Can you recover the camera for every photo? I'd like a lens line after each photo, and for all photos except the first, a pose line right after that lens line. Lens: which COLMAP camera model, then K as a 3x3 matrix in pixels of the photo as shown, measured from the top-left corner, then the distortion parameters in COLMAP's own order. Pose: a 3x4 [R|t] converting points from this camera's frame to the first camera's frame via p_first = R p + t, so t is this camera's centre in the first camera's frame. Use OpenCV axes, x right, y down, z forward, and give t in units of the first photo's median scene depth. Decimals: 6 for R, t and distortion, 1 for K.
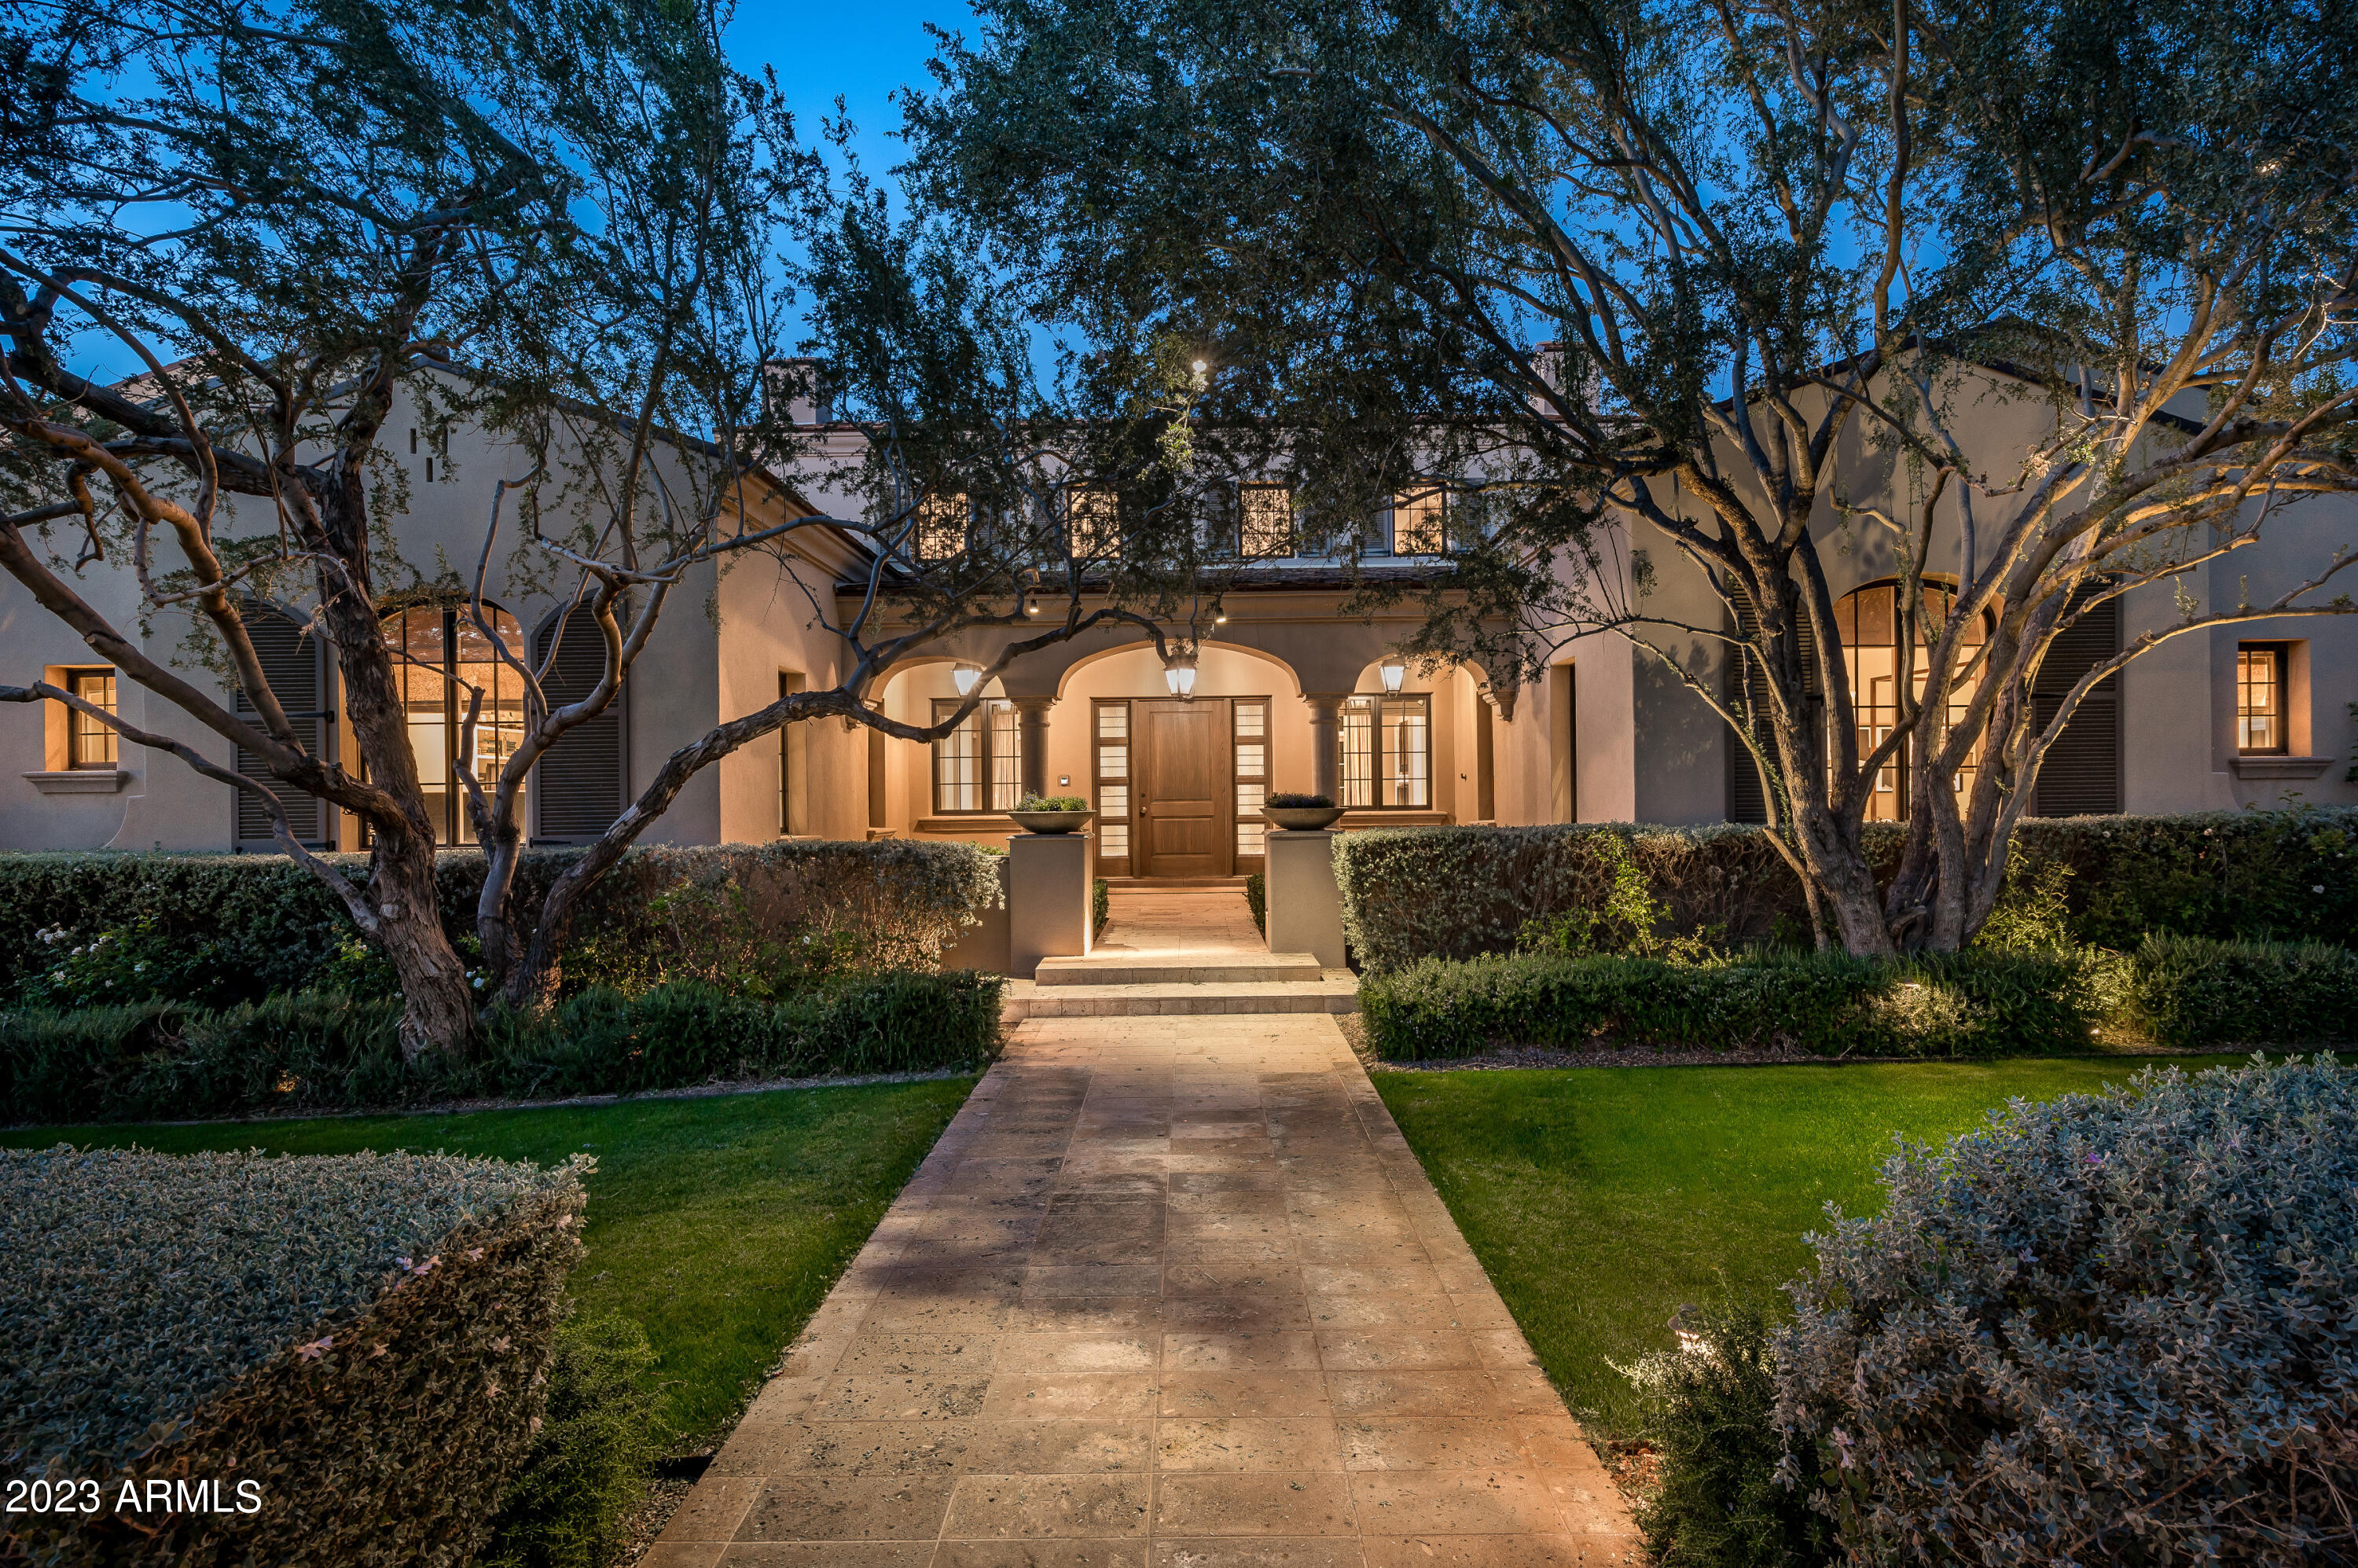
lens RADIAL K [[1140.1, 0, 1230.3], [0, 1140.1, 785.0], [0, 0, 1]] dist [-0.003474, 0.000223]
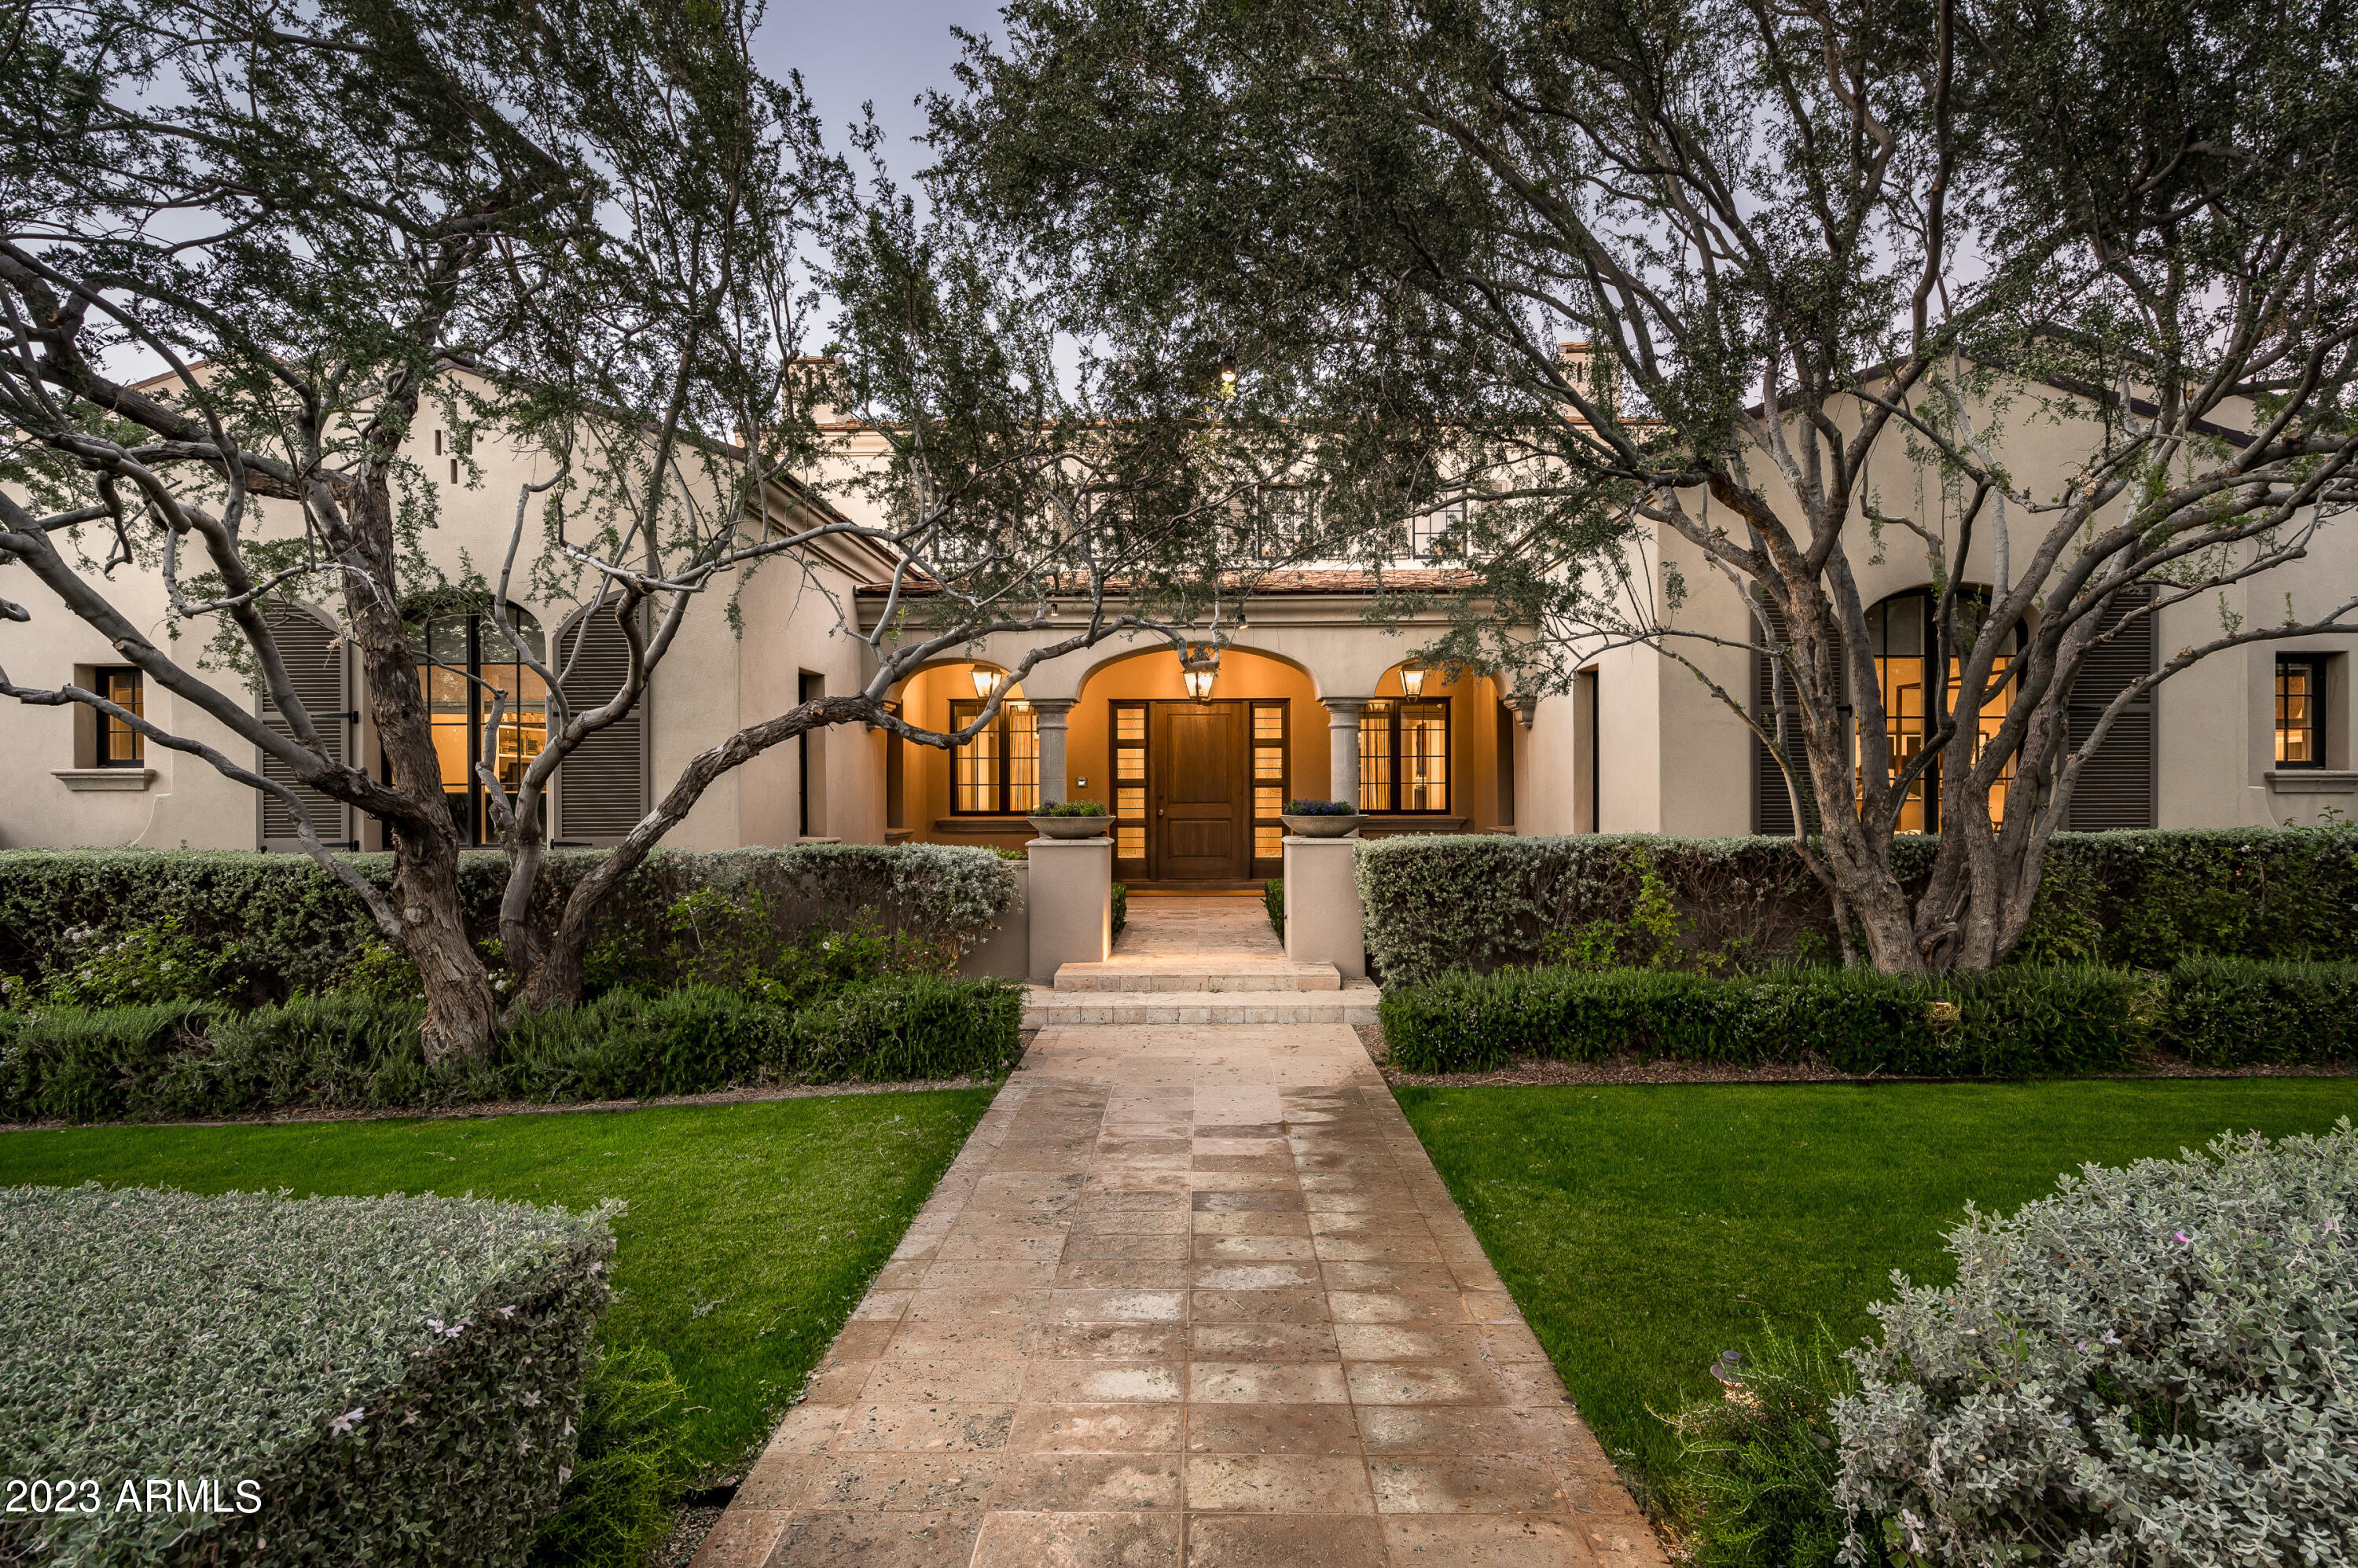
lens RADIAL K [[1140.1, 0, 1230.3], [0, 1140.1, 785.0], [0, 0, 1]] dist [-0.003474, 0.000223]
pose [[0.999897, 0.007474, -0.012217, -0.007775], [-0.007448, 0.999970, 0.002175, -0.011161], [0.012233, -0.002084, 0.999923, 0.007145]]
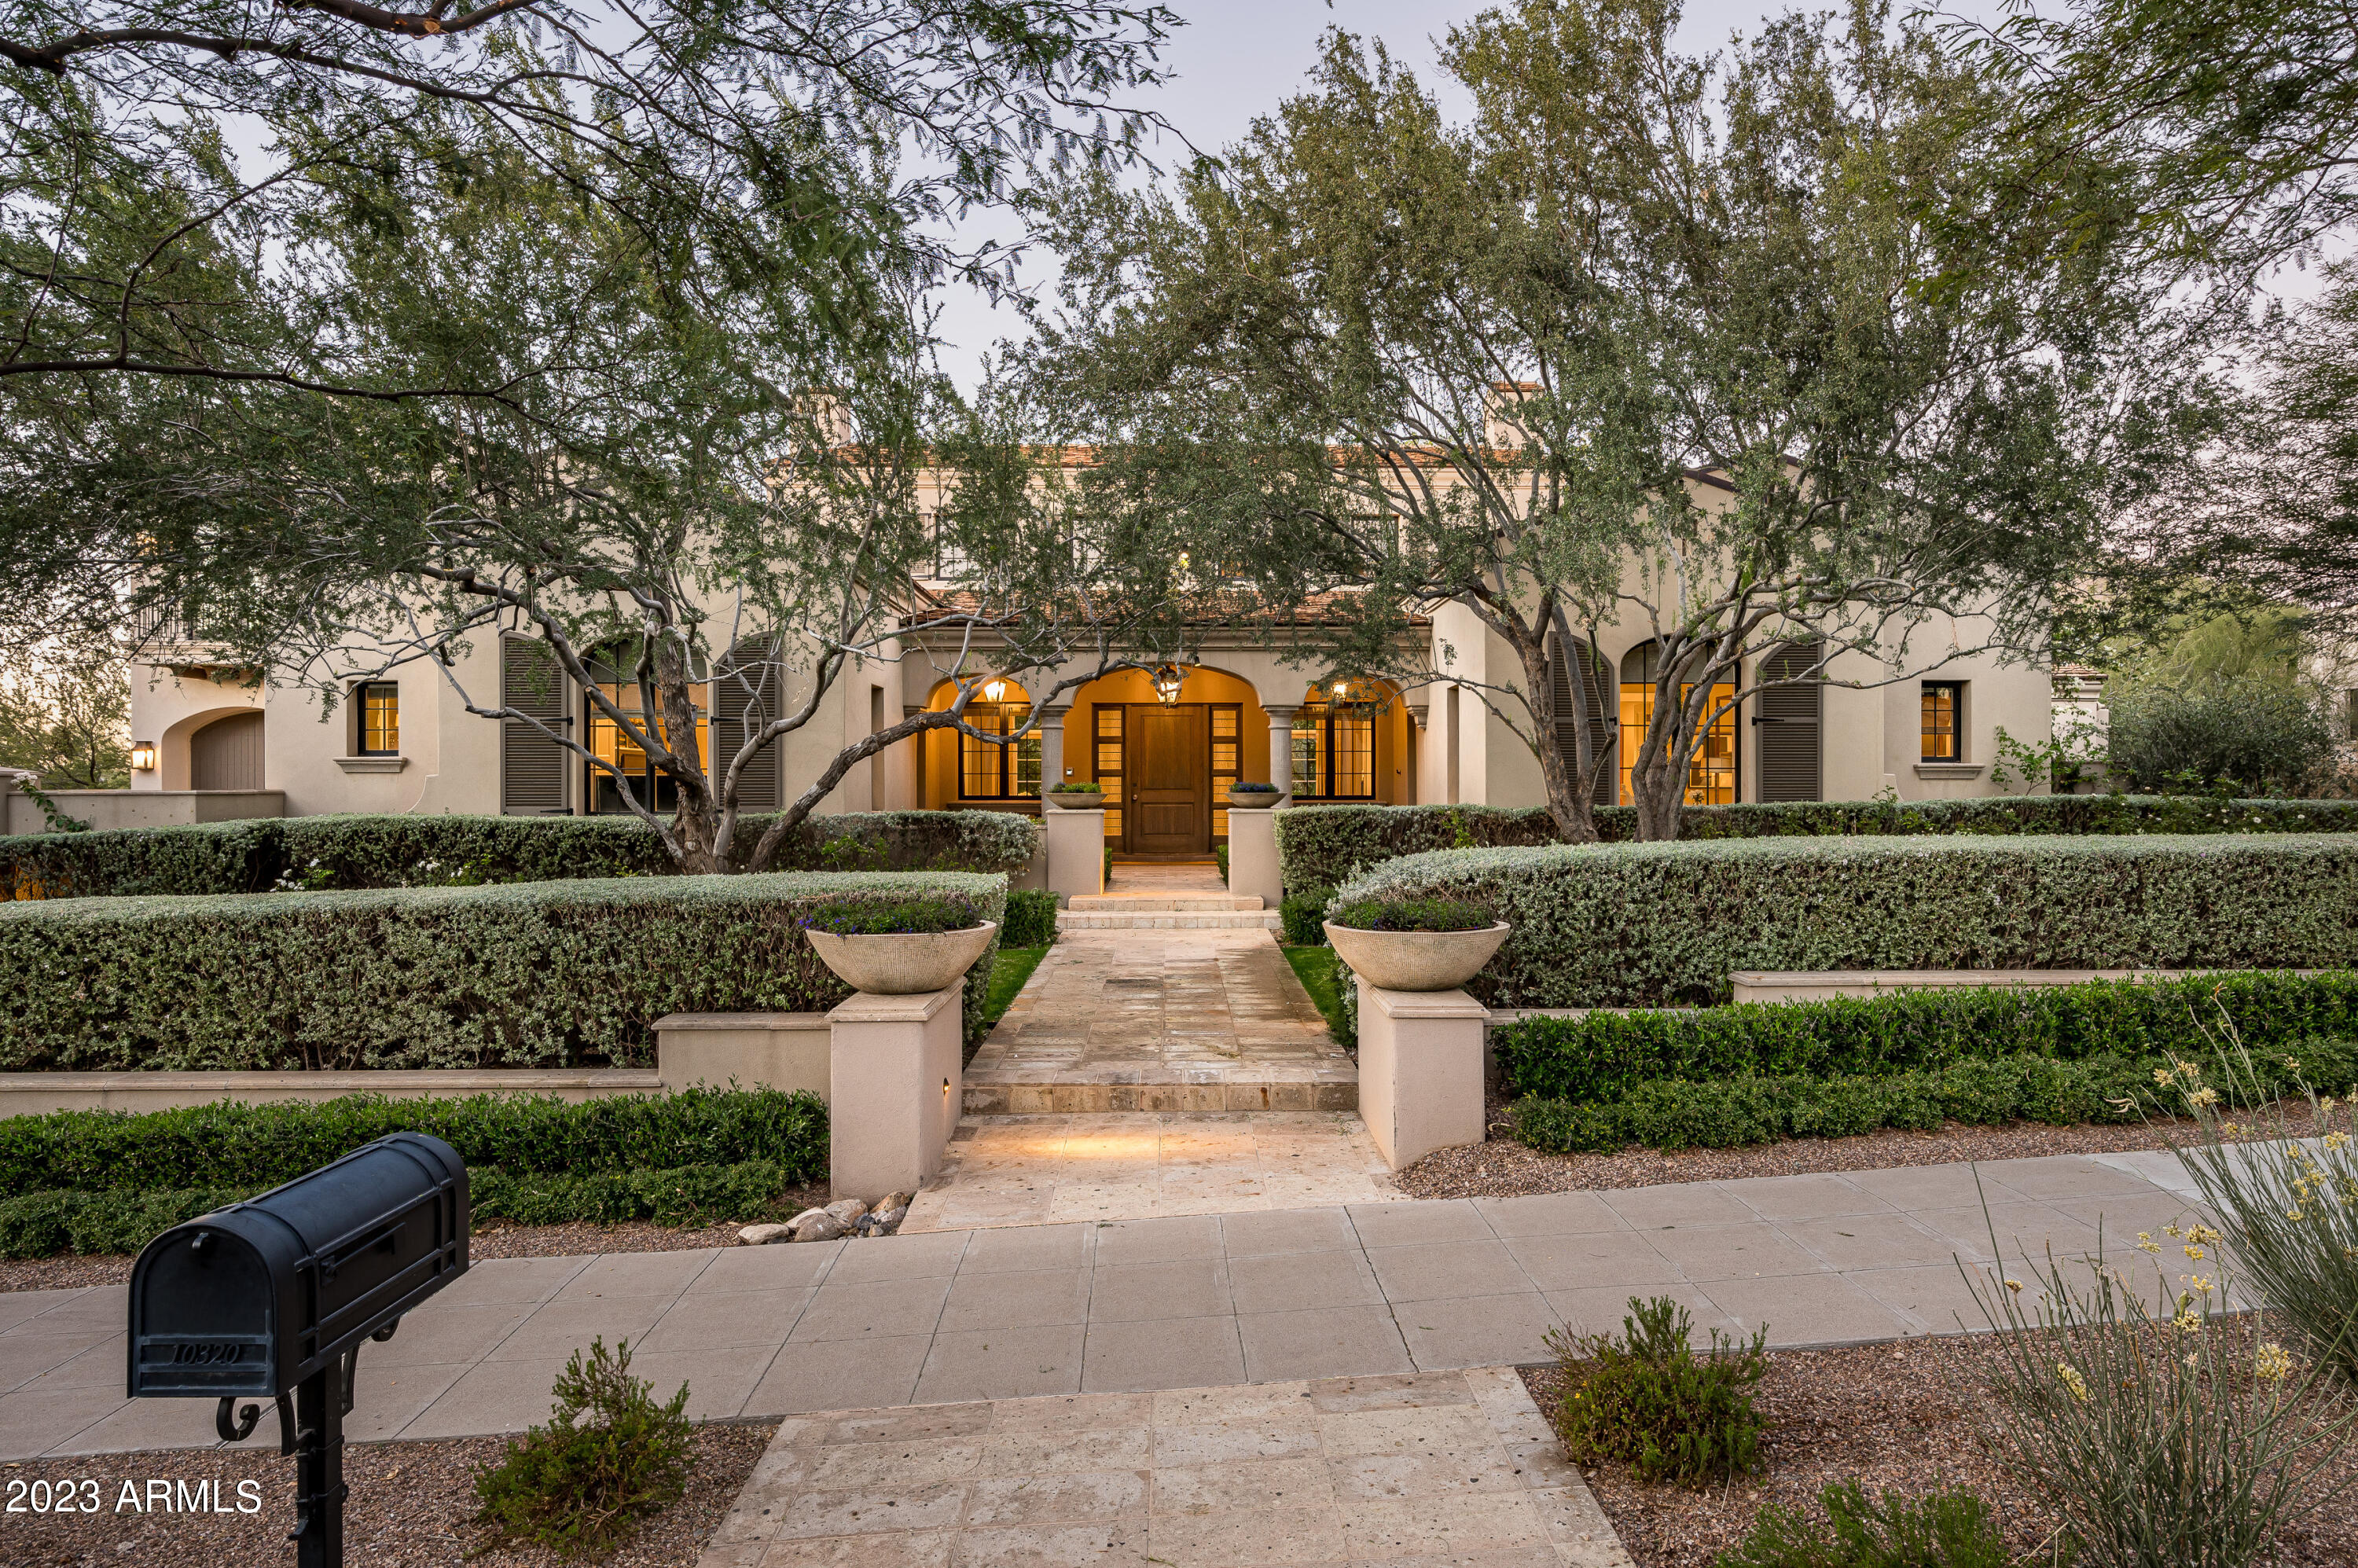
lens RADIAL K [[1275.4, 0, 1179.0], [0, 1275.4, 784.0], [0, 0, 1]] dist [-0.000209, -0.000044]
pose [[0.999532, 0.011784, -0.028230, 0.019818], [-0.011681, 0.999925, 0.003814, 0.005993], [0.028272, -0.003483, 0.999594, -0.822331]]
